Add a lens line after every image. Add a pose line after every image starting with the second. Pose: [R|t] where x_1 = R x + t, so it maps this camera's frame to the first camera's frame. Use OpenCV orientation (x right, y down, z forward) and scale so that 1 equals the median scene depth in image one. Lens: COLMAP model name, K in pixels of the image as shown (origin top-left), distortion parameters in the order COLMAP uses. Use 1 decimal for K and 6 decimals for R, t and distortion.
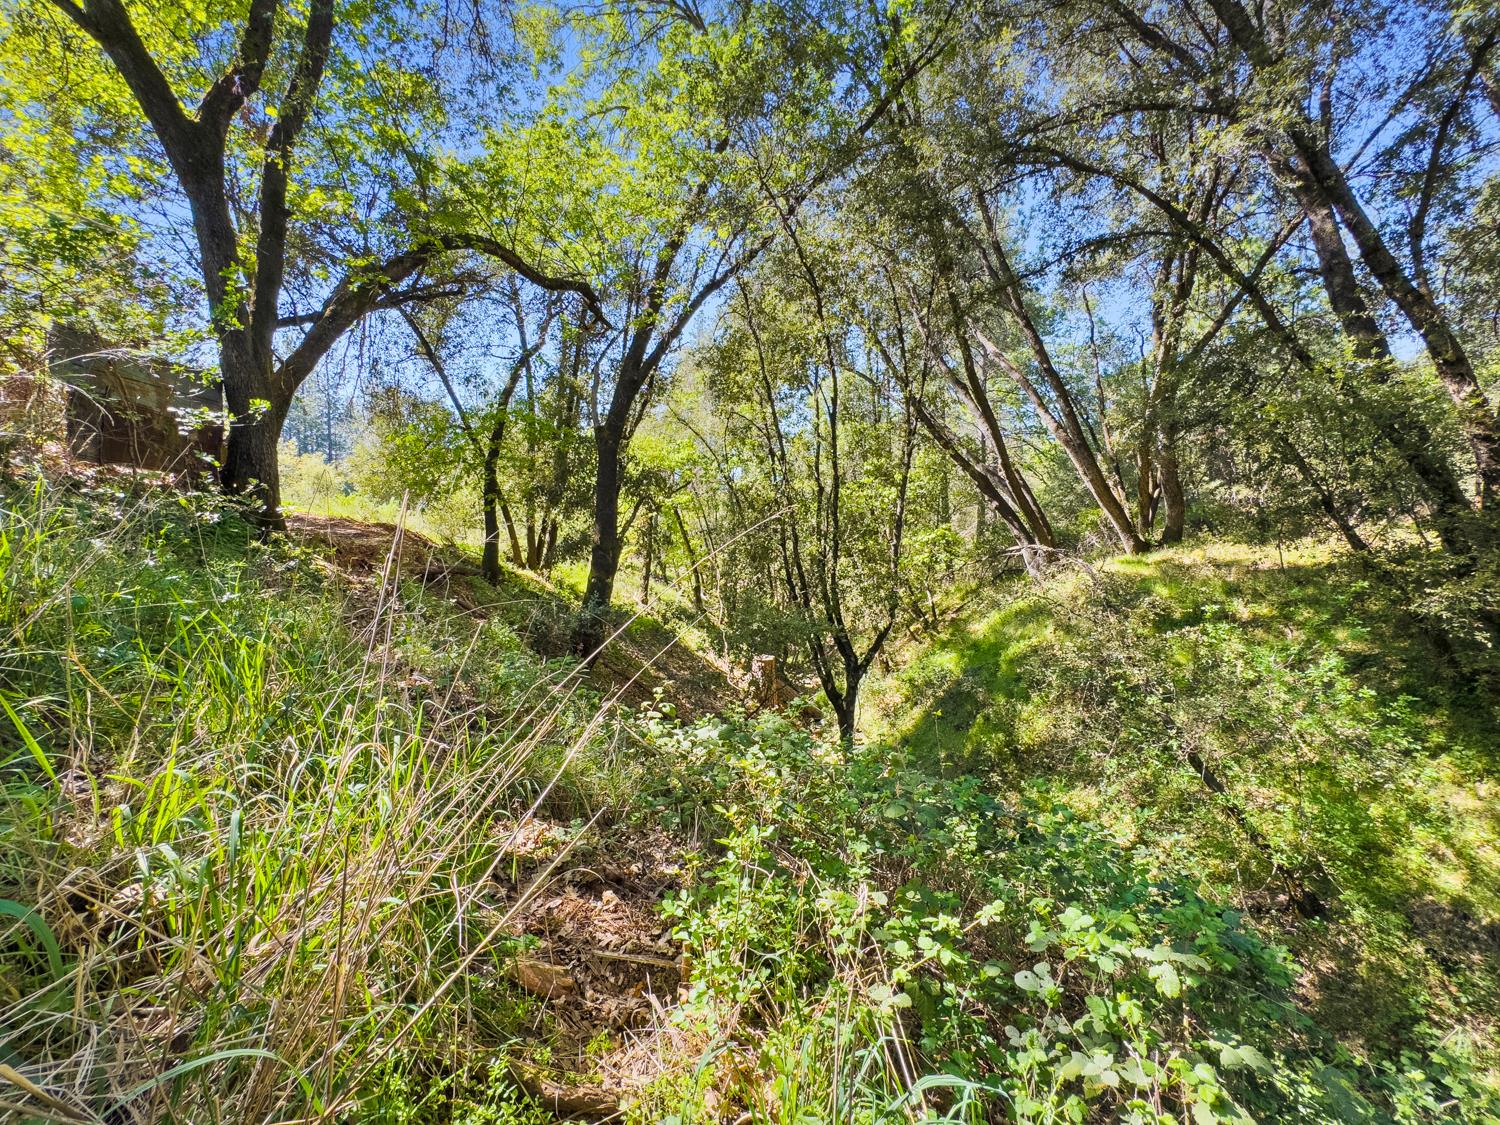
lens RADIAL K [[619.4, 0, 745.1], [0, 619.4, 554.1], [0, 0, 1]] dist [0.001341, 0.004193]
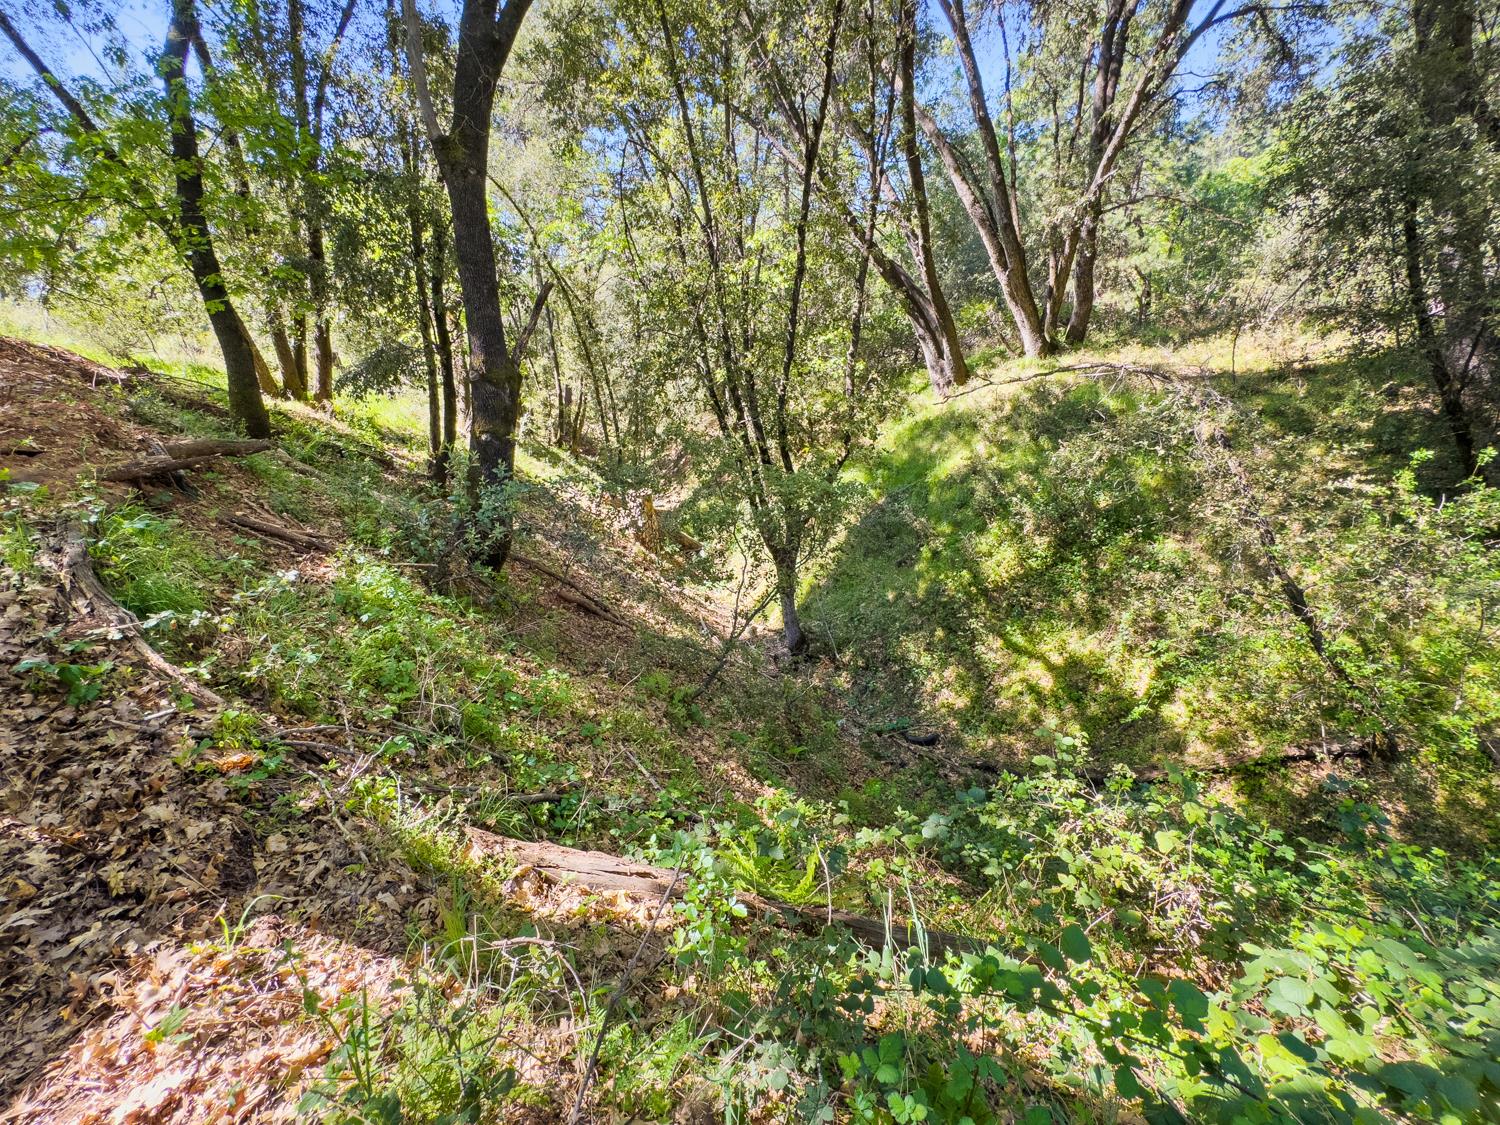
lens RADIAL K [[619.4, 0, 752.9], [0, 619.4, 557.2], [0, 0, 1]] dist [0.001341, 0.004193]
pose [[0.940778, -0.124931, 0.315166, -0.133562], [0.014233, 0.943362, 0.331460, -0.032657], [-0.338725, -0.307344, 0.889272, 0.222332]]
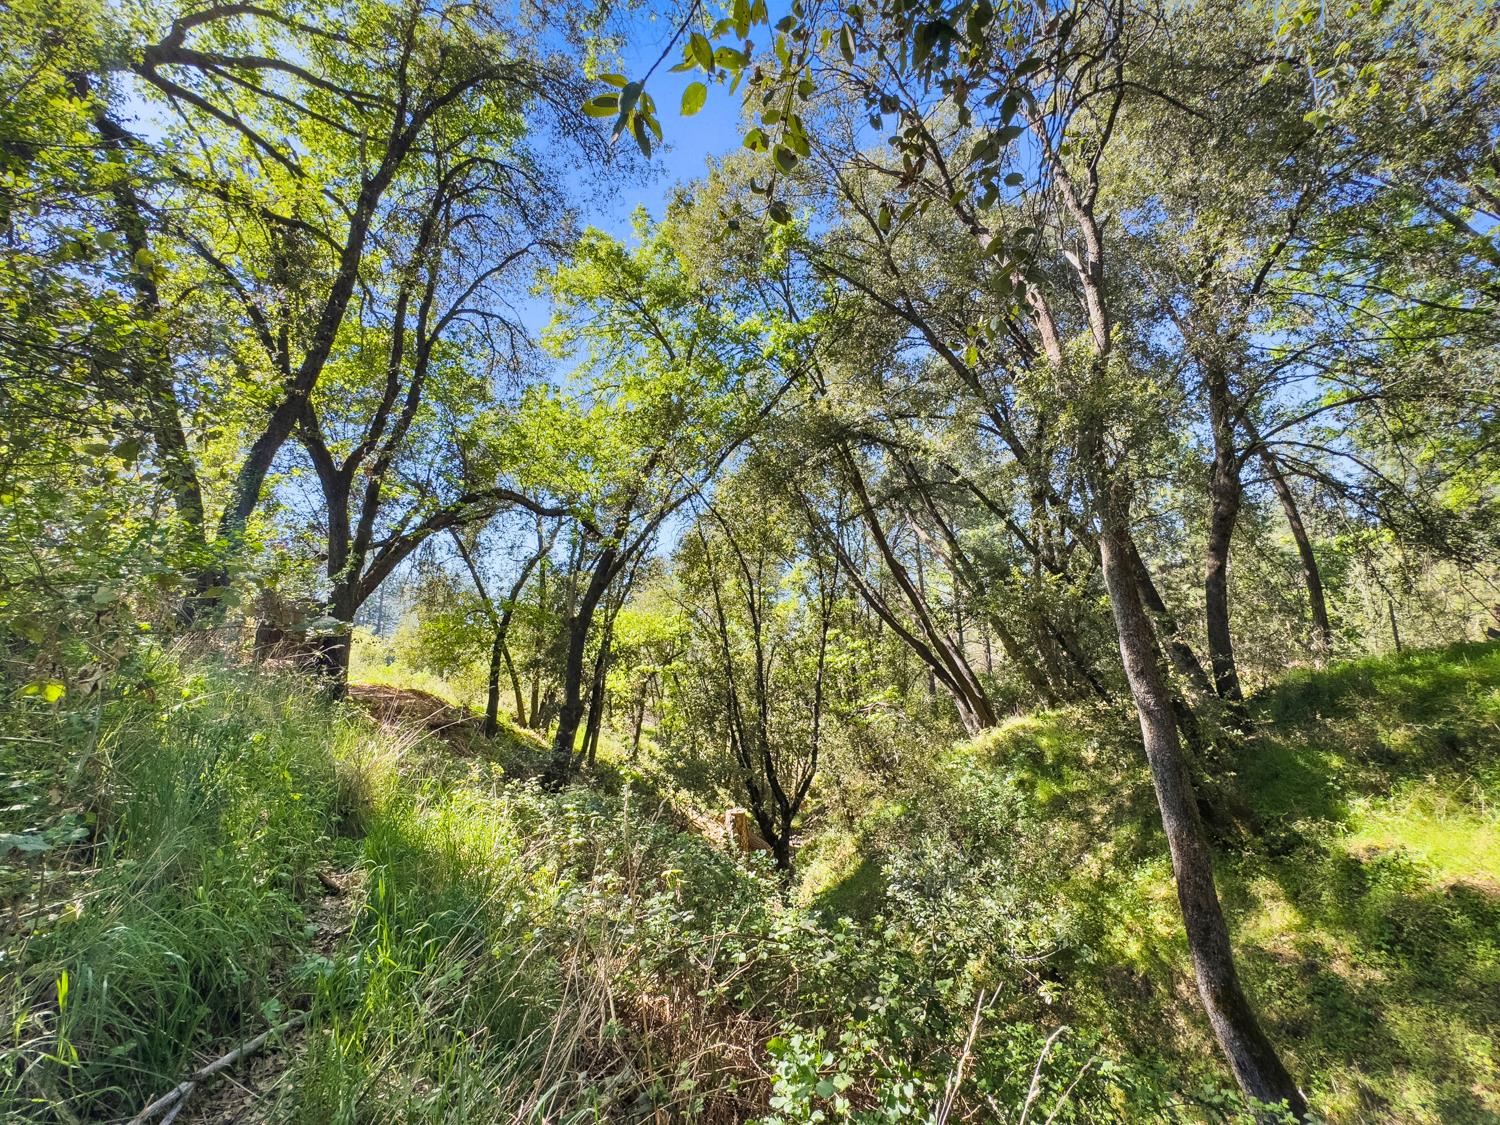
lens RADIAL K [[619.4, 0, 746.0], [0, 619.4, 559.9], [0, 0, 1]] dist [0.001341, 0.004193]
pose [[0.998677, -0.019745, -0.047483, 0.139547], [0.007316, 0.968507, -0.248877, 0.010766], [0.050902, 0.248200, 0.967370, -0.222388]]
